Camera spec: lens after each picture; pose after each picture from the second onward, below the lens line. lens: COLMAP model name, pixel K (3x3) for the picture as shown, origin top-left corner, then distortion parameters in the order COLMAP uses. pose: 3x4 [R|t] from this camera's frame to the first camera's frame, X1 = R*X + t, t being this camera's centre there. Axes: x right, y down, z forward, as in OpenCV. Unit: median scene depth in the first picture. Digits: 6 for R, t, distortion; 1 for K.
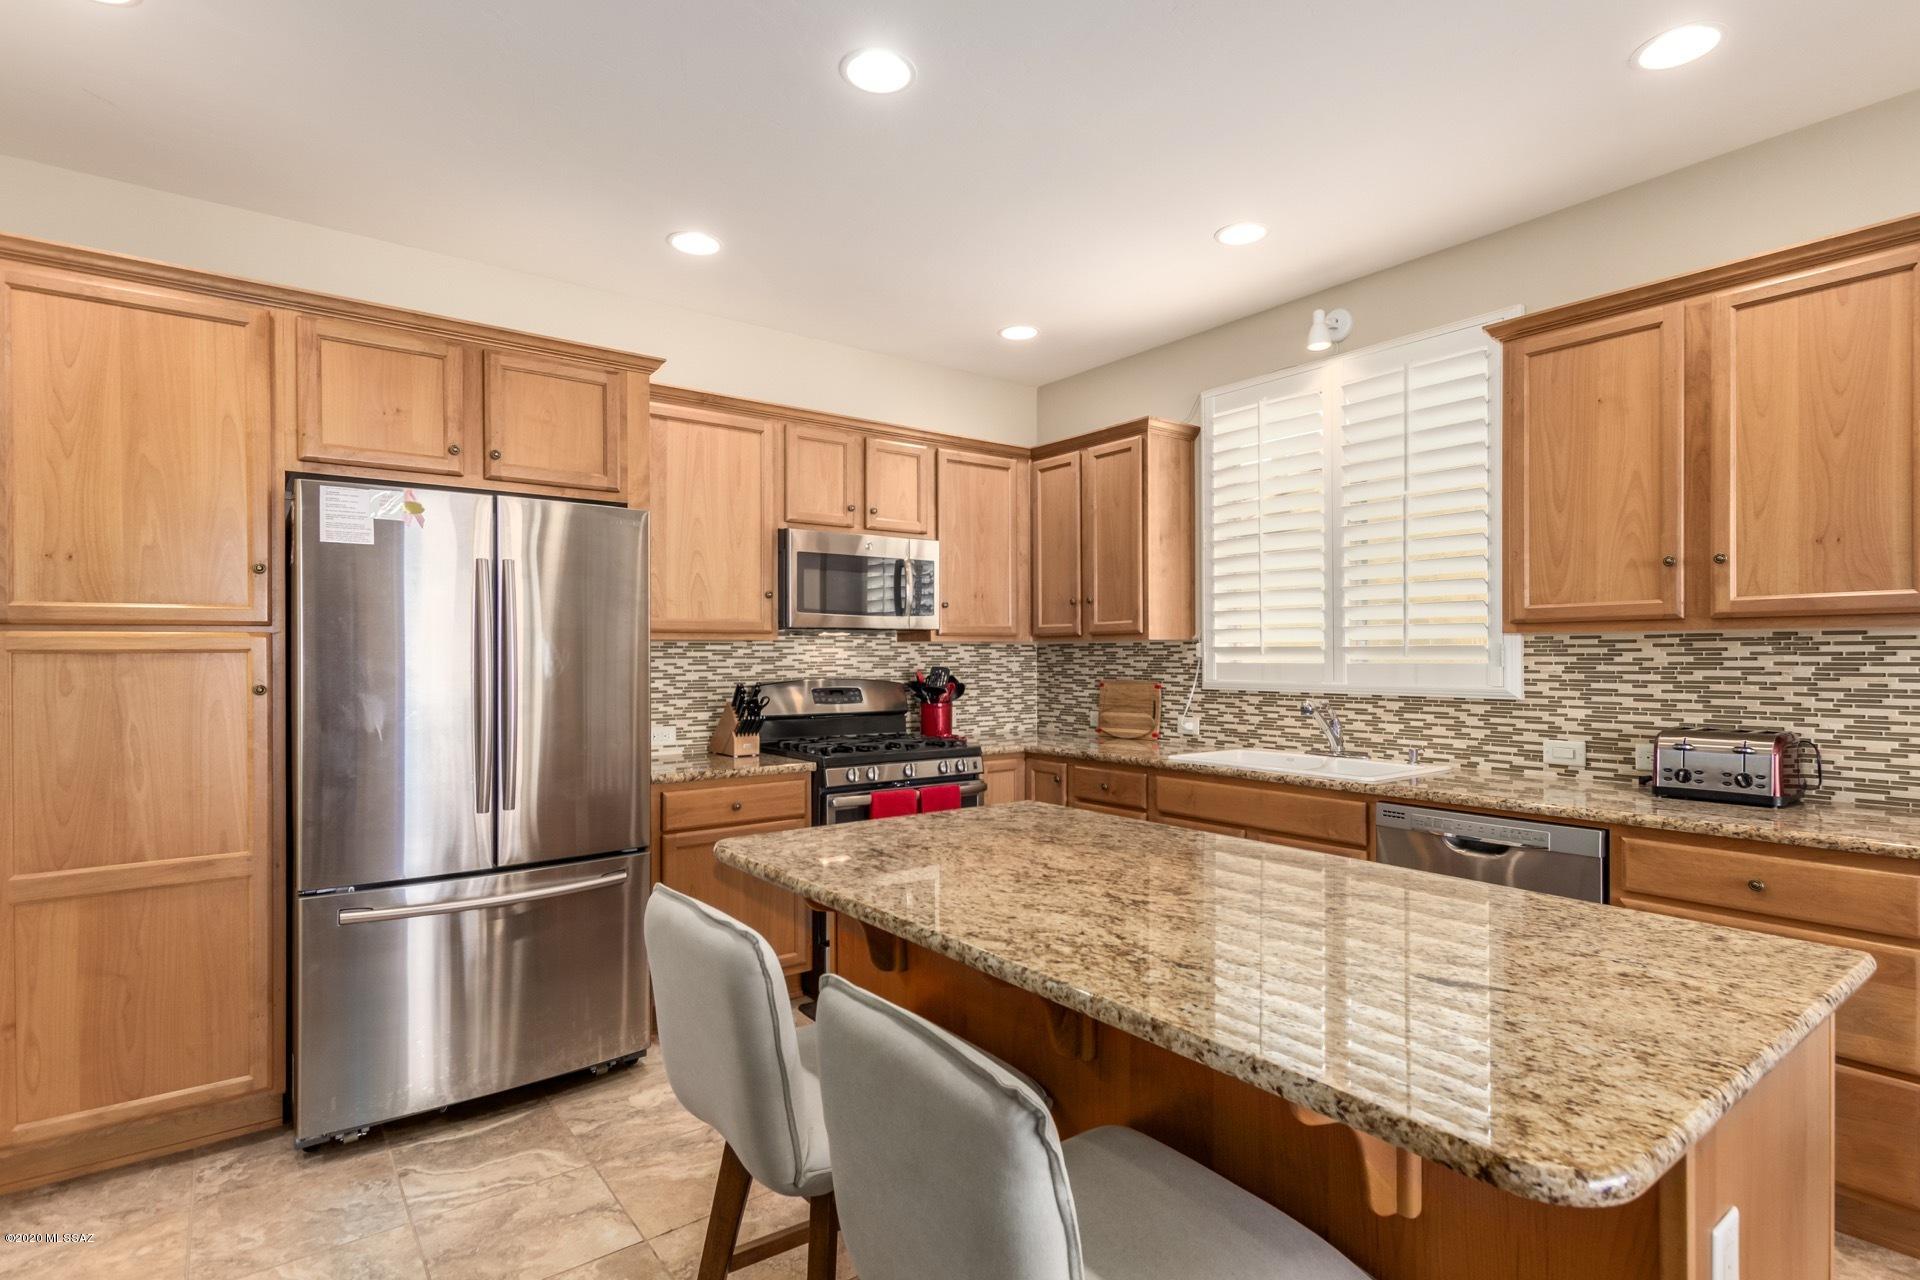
lens RADIAL K [[888.5, 0, 947.5], [0, 888.5, 647.2], [0, 0, 1]] dist [-0.004602, -0.001572]
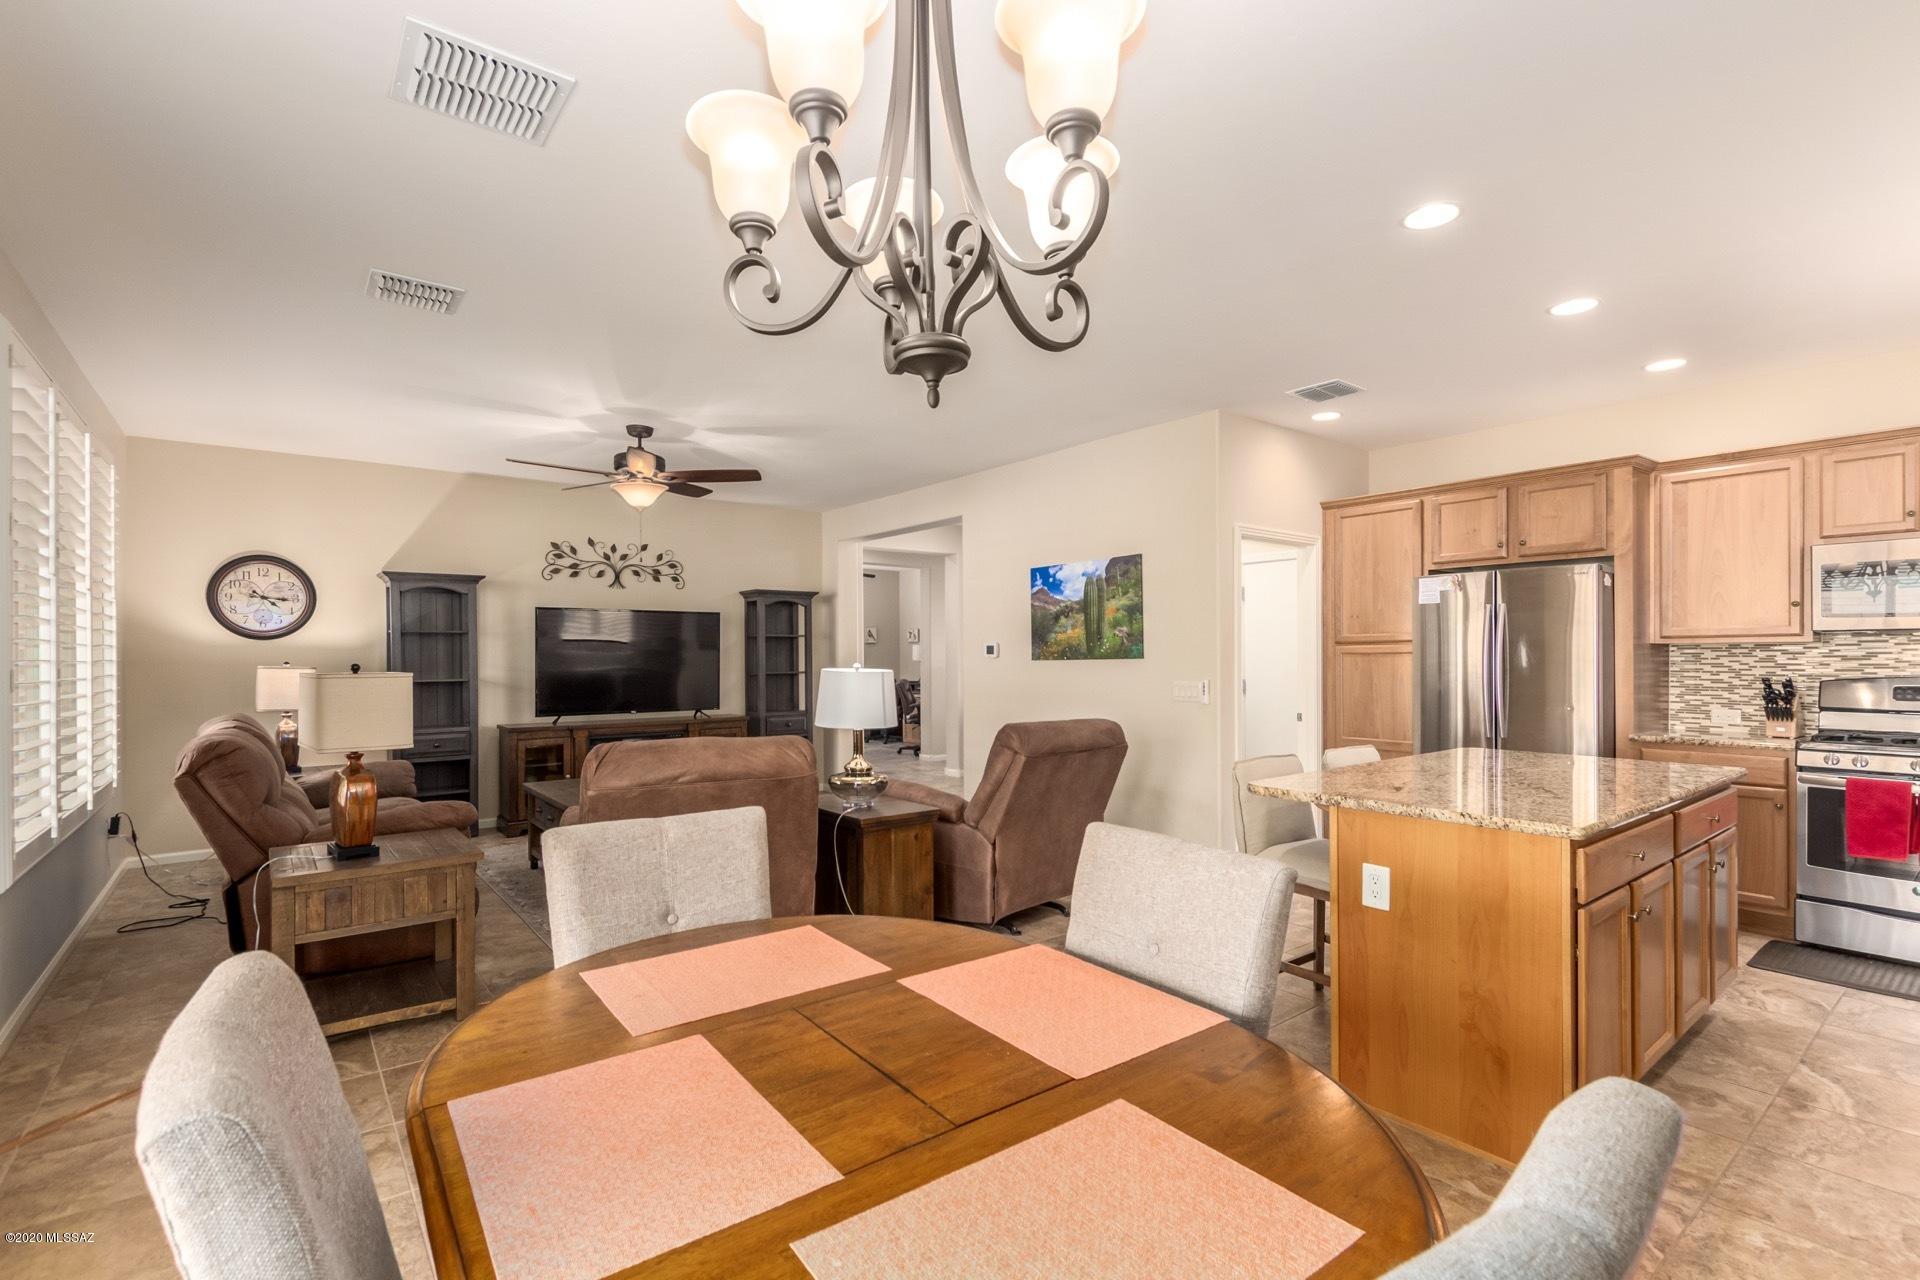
lens RADIAL K [[888.5, 0, 955.3], [0, 888.5, 651.2], [0, 0, 1]] dist [-0.004602, -0.001572]
pose [[0.069176, -0.003169, -0.997599, 1.389108], [0.011488, 0.999931, -0.002380, -0.007941], [0.997538, -0.011296, 0.069208, -0.319349]]
